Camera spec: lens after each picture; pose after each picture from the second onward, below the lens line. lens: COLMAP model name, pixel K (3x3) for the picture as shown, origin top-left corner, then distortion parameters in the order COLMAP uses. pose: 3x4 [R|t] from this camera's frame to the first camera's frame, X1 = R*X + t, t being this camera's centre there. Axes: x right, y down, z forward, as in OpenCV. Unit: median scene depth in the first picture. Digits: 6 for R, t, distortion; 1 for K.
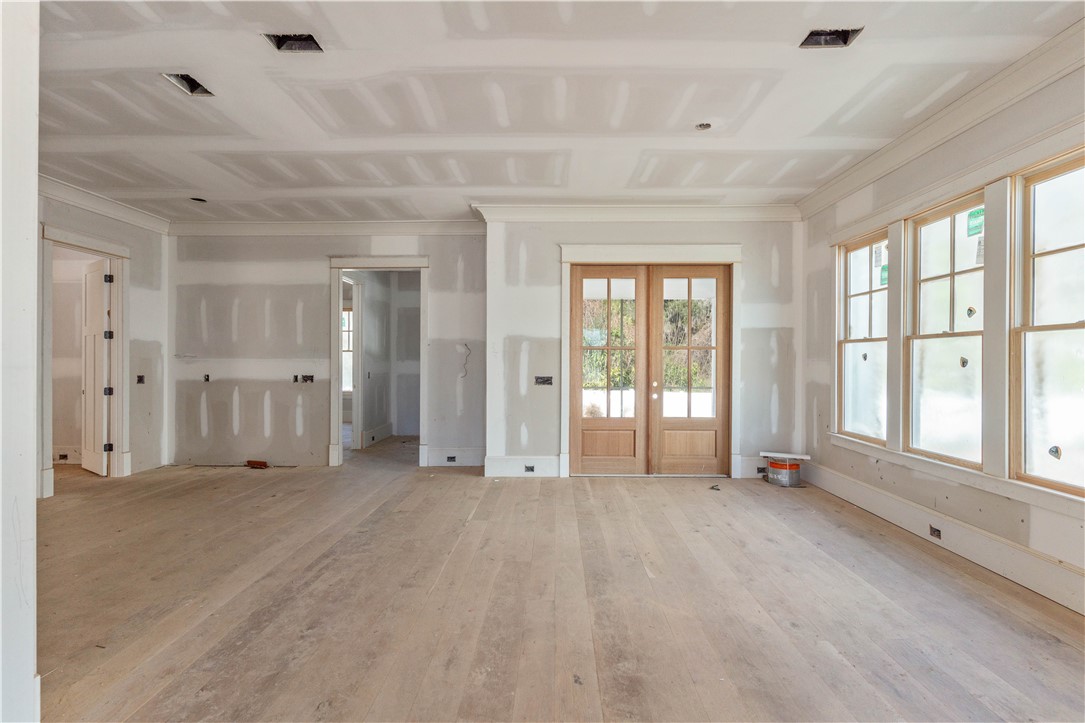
lens RADIAL K [[519.2, 0, 540.5], [0, 519.2, 358.1], [0, 0, 1]] dist [-0.002843, -0.000173]
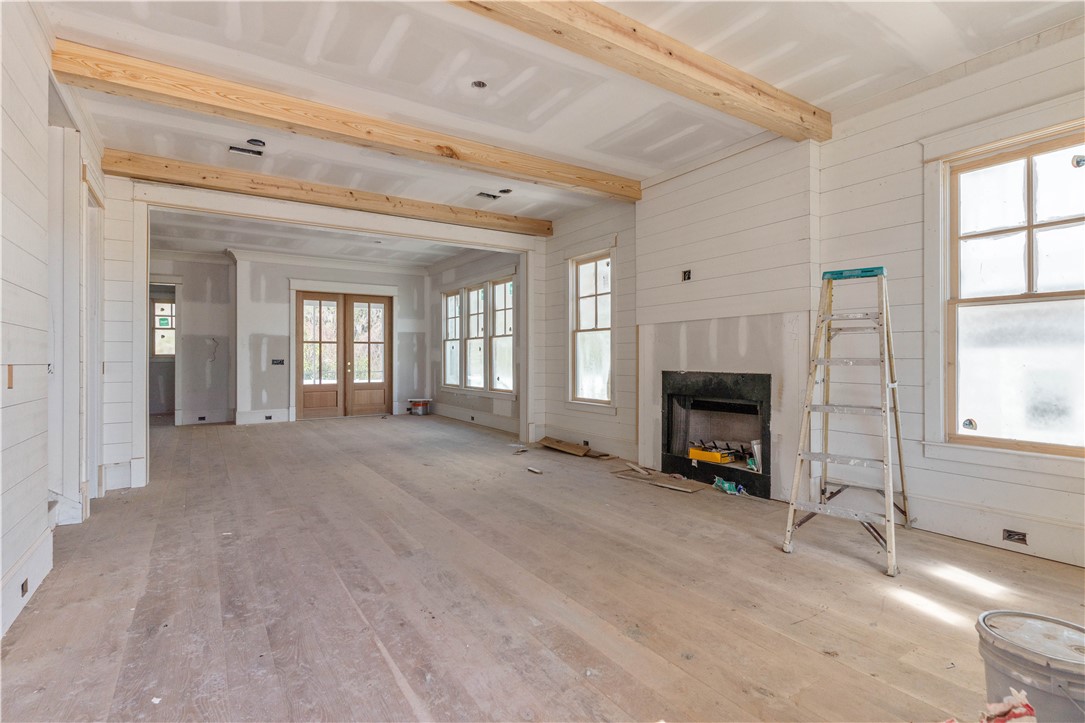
lens RADIAL K [[519.2, 0, 540.5], [0, 519.2, 358.1], [0, 0, 1]] dist [-0.002843, -0.000173]
pose [[0.818038, -0.007117, 0.575119, -0.255155], [0.002819, 0.999961, 0.008364, 0.019753], [-0.575157, -0.005221, 0.818027, -0.788128]]
